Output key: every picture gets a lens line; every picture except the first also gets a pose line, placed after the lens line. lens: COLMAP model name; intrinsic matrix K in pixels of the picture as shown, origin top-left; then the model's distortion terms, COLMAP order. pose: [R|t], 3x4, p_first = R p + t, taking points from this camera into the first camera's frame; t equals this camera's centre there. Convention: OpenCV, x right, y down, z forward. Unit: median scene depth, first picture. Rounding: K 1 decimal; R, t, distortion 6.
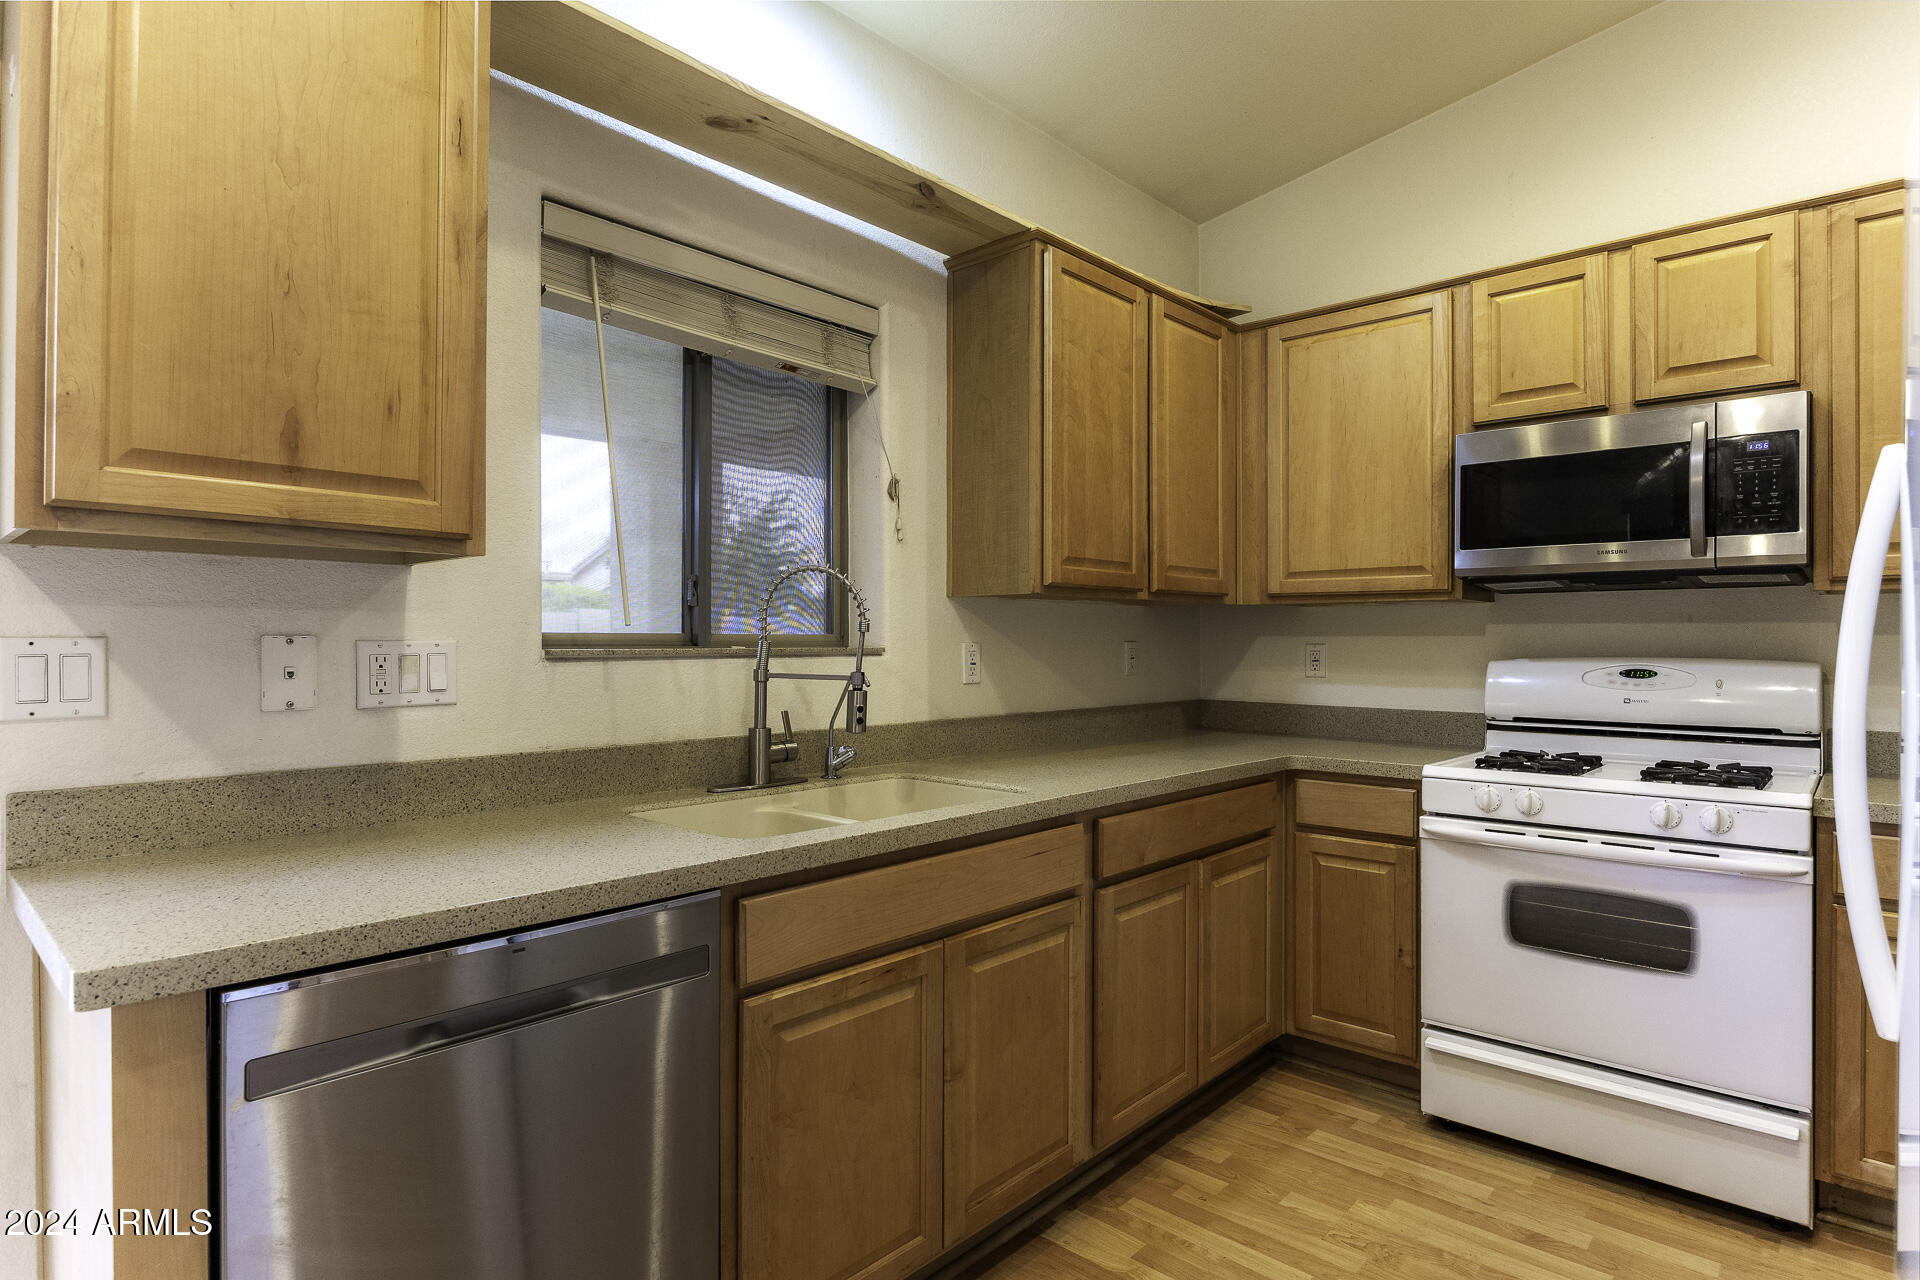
lens RADIAL K [[1011.9, 0, 969.0], [0, 1011.9, 642.9], [0, 0, 1]] dist [-0.003709, -0.004276]
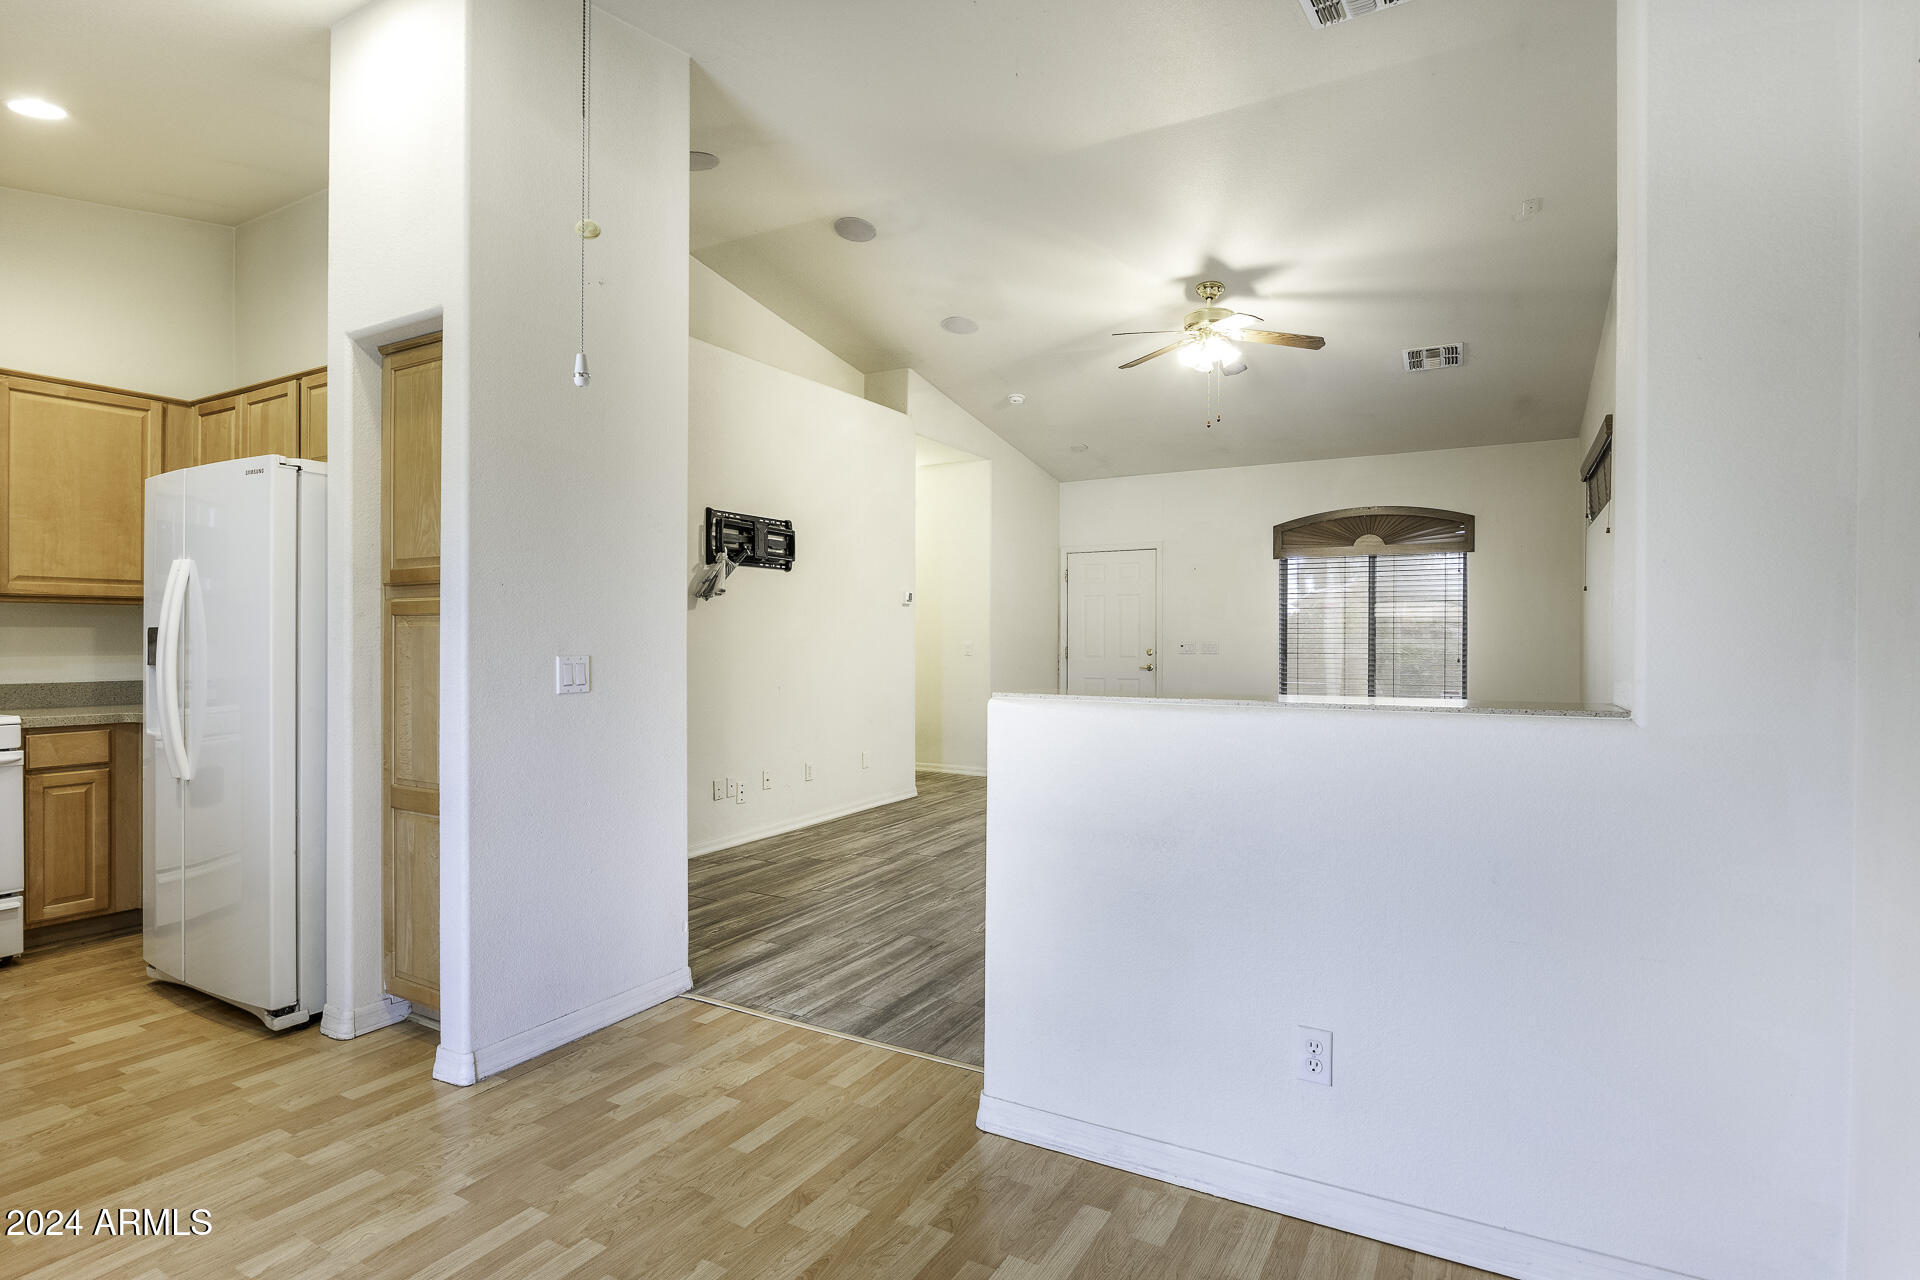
lens RADIAL K [[973.7, 0, 939.4], [0, 973.7, 643.7], [0, 0, 1]] dist [-0.002755, -0.000734]
pose [[-0.199452, -0.008208, 0.979873, -1.030119], [-0.005322, 0.999959, 0.007293, 0.000021], [-0.979893, -0.003760, -0.199488, -0.230328]]
